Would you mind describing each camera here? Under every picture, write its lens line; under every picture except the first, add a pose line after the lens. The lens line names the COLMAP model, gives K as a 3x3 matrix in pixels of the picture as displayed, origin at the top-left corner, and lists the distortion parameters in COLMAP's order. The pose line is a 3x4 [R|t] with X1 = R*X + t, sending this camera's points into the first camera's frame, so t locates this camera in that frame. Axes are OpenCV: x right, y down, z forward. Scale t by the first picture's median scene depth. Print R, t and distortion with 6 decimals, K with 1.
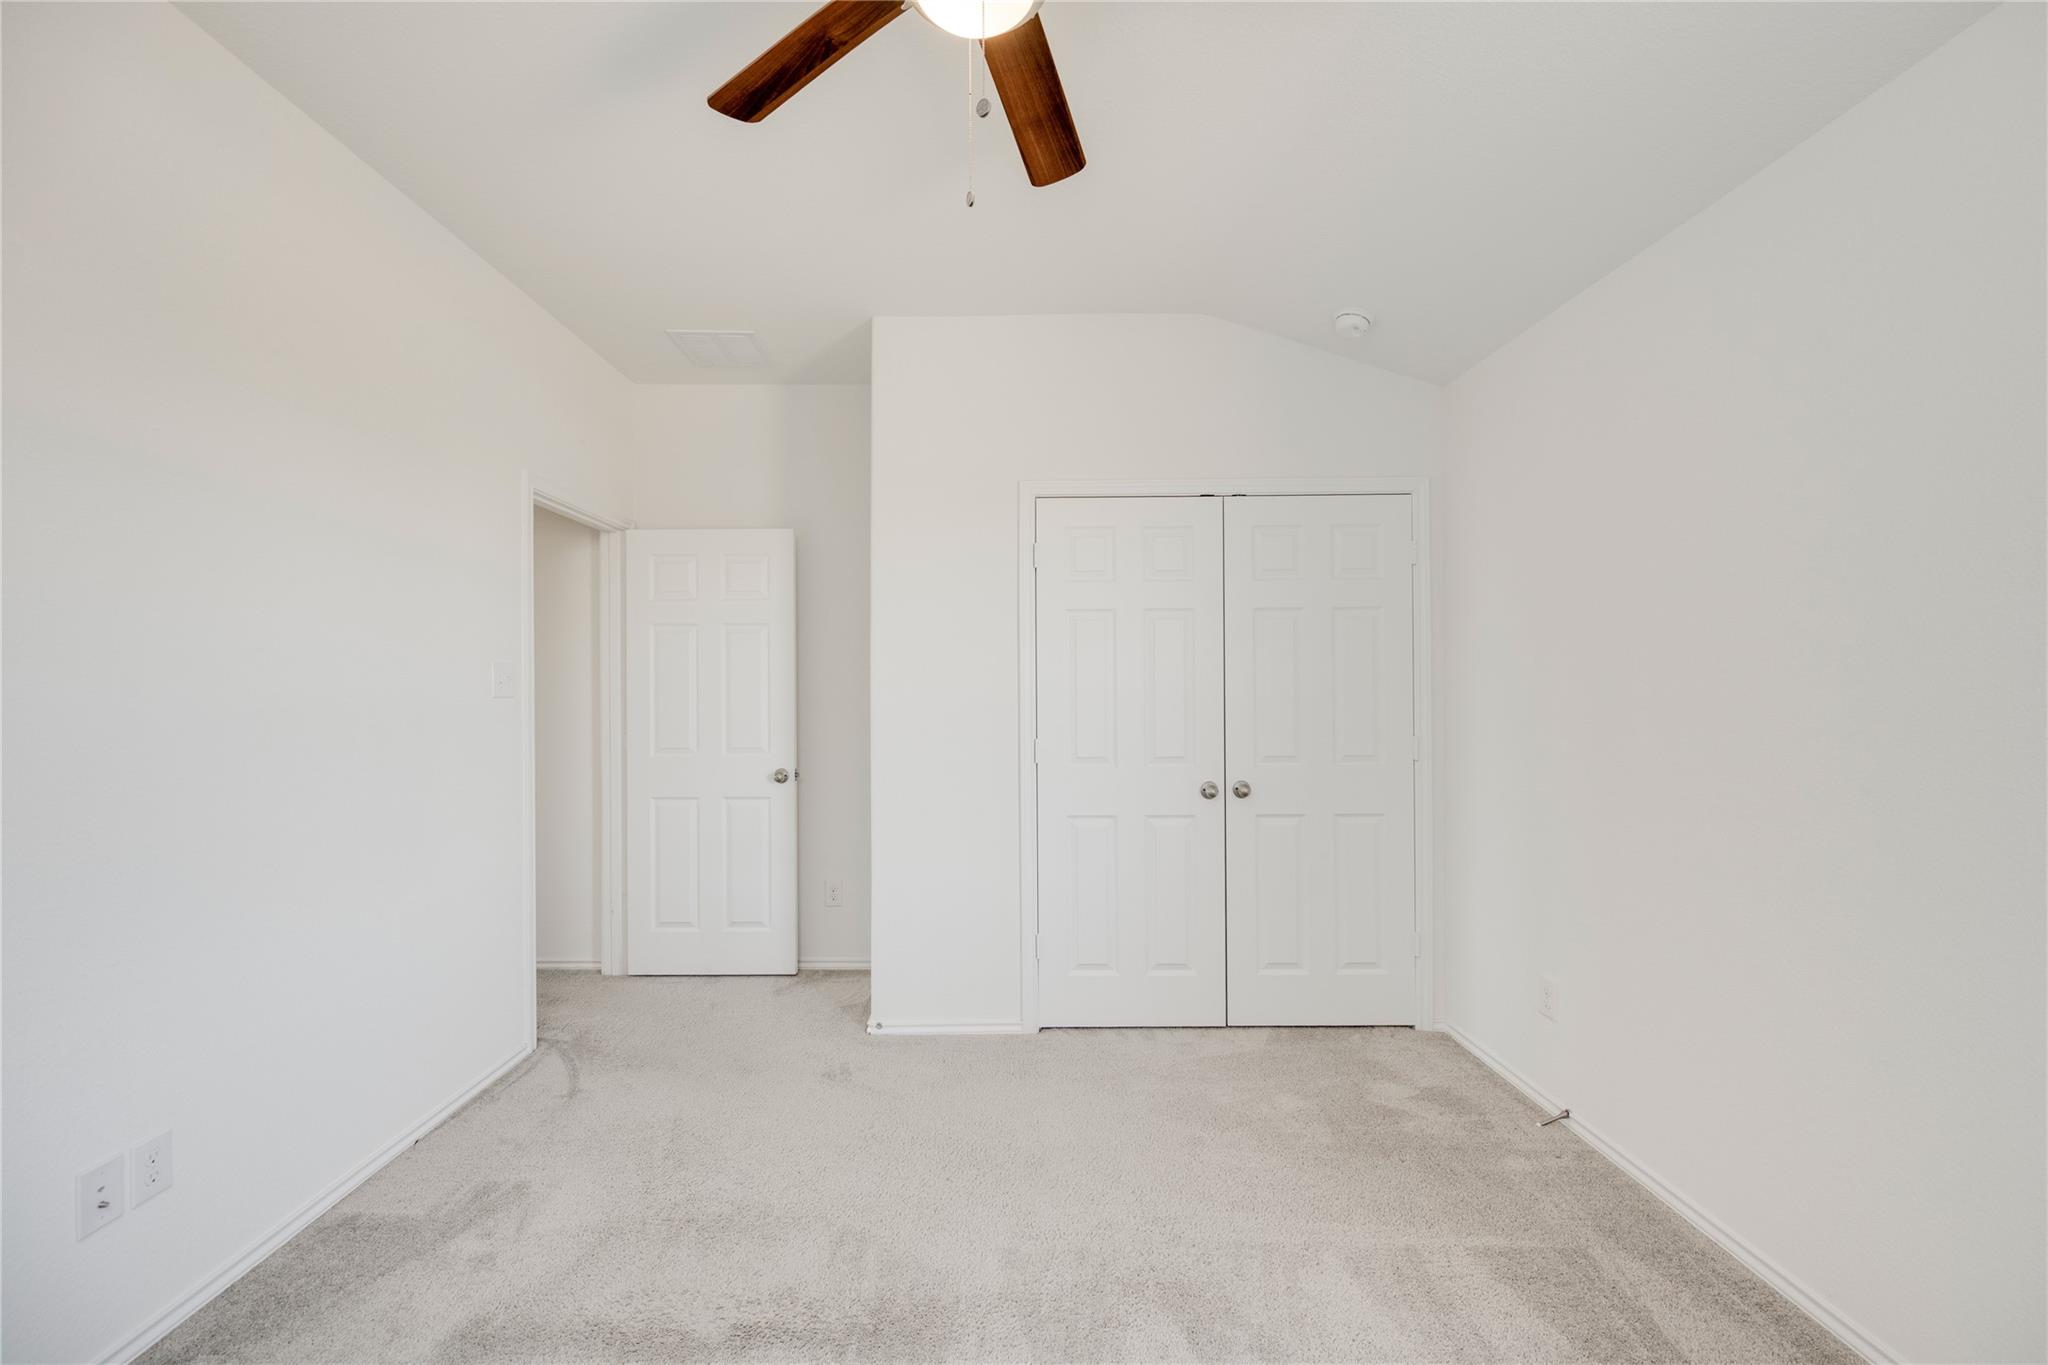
lens RADIAL K [[834.0, 0, 1024.0], [0, 834.0, 682.5], [0, 0, 1]] dist [-0.007122, -0.000066]
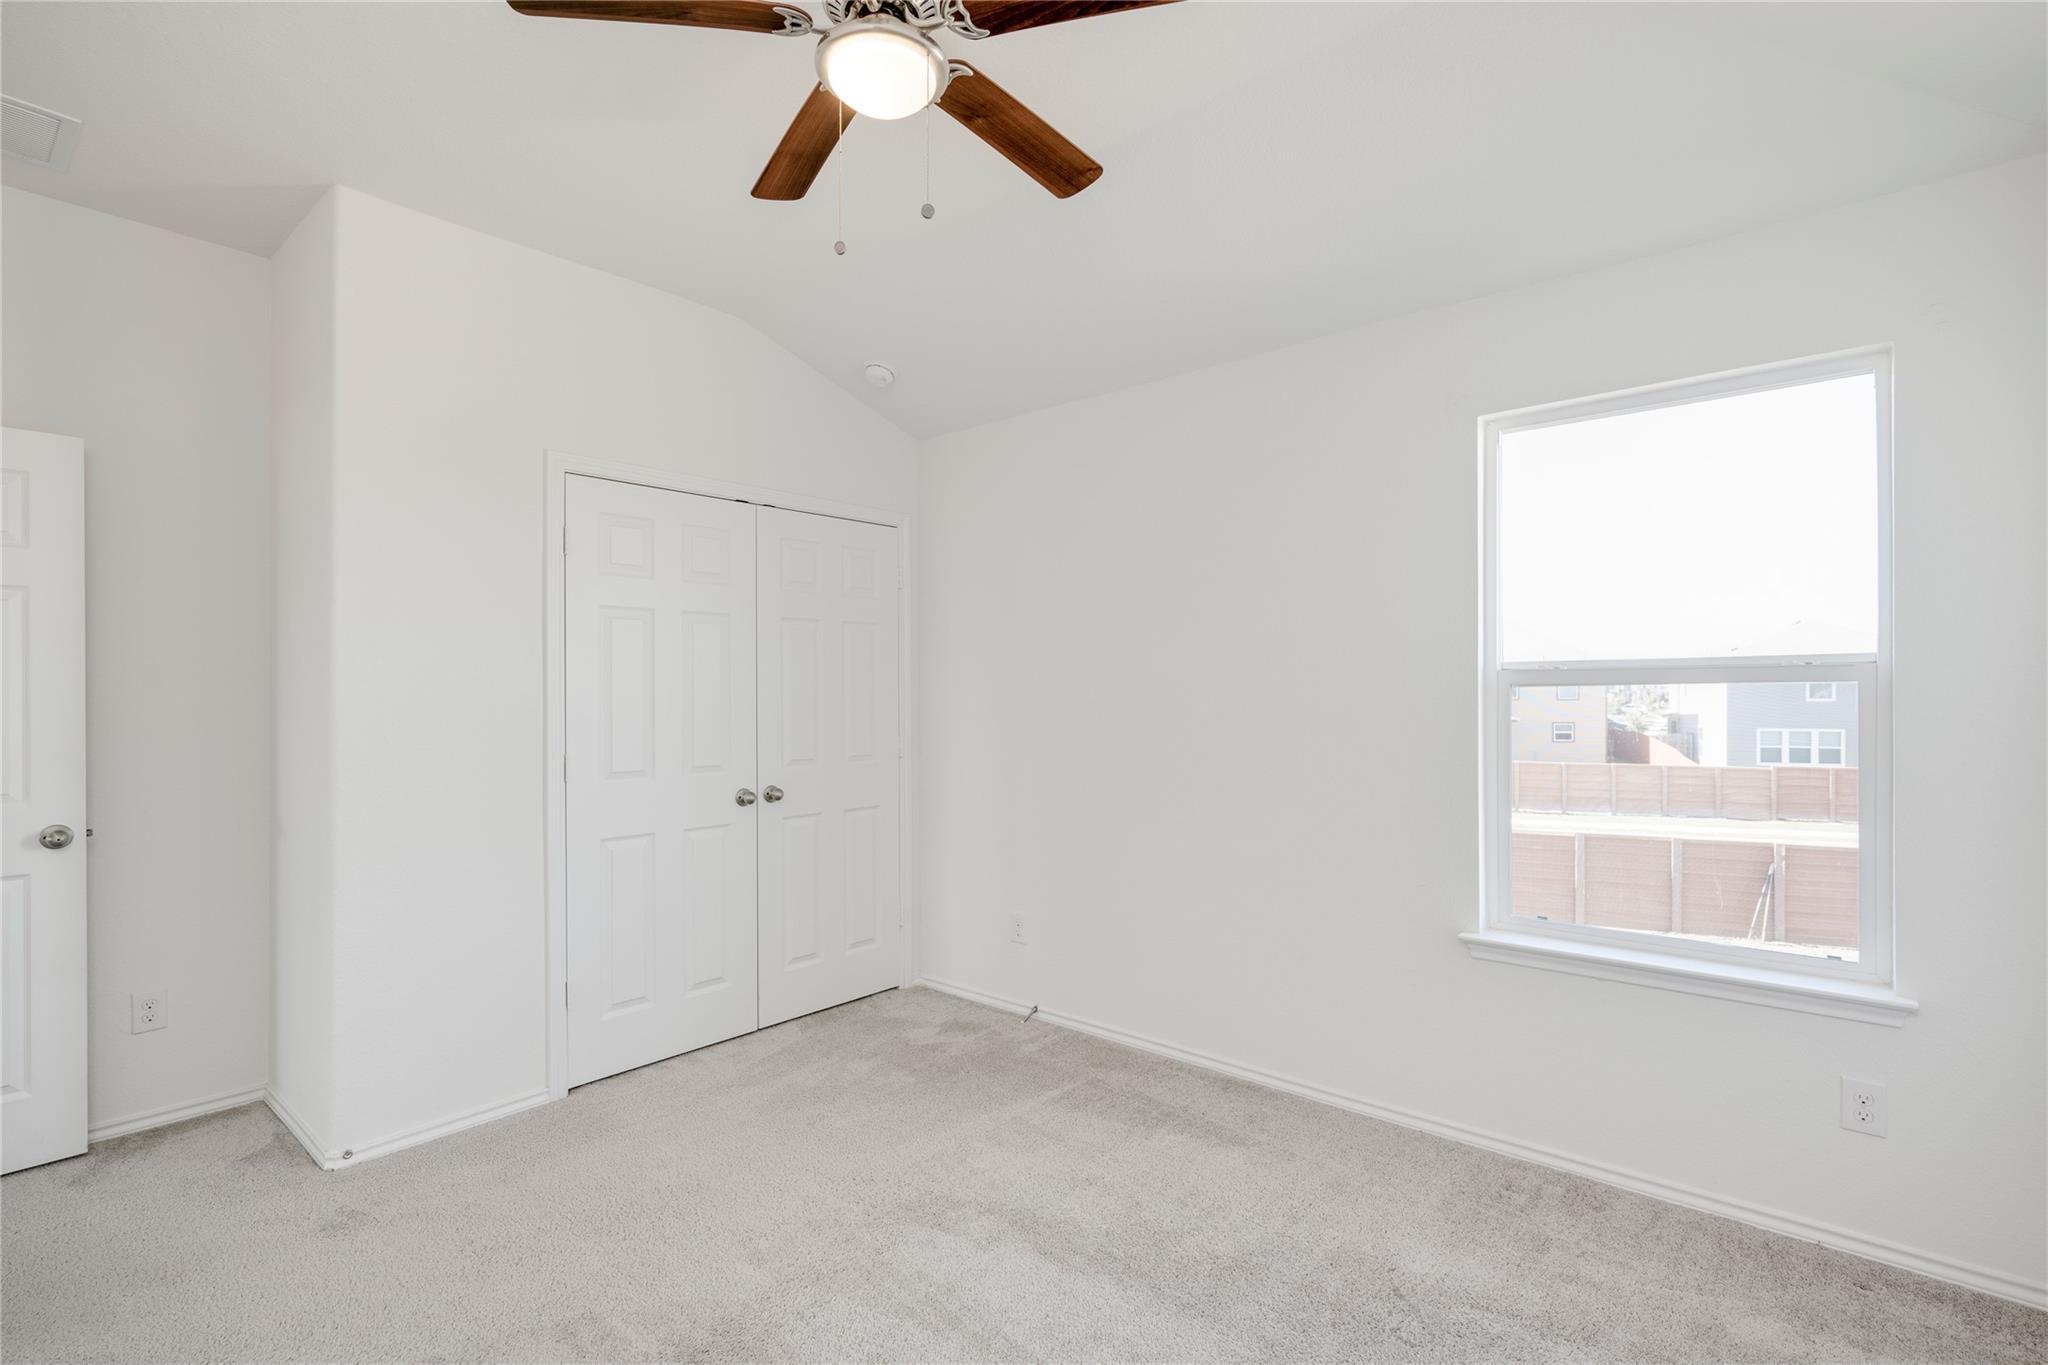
lens RADIAL K [[938.5, 0, 1054.6], [0, 938.5, 688.6], [0, 0, 1]] dist [-0.001681, -0.000710]
pose [[0.641477, 0.006650, 0.767113, -0.410436], [-0.006268, 0.999974, -0.003428, 0.000525], [-0.767116, -0.002610, 0.641503, -0.005749]]
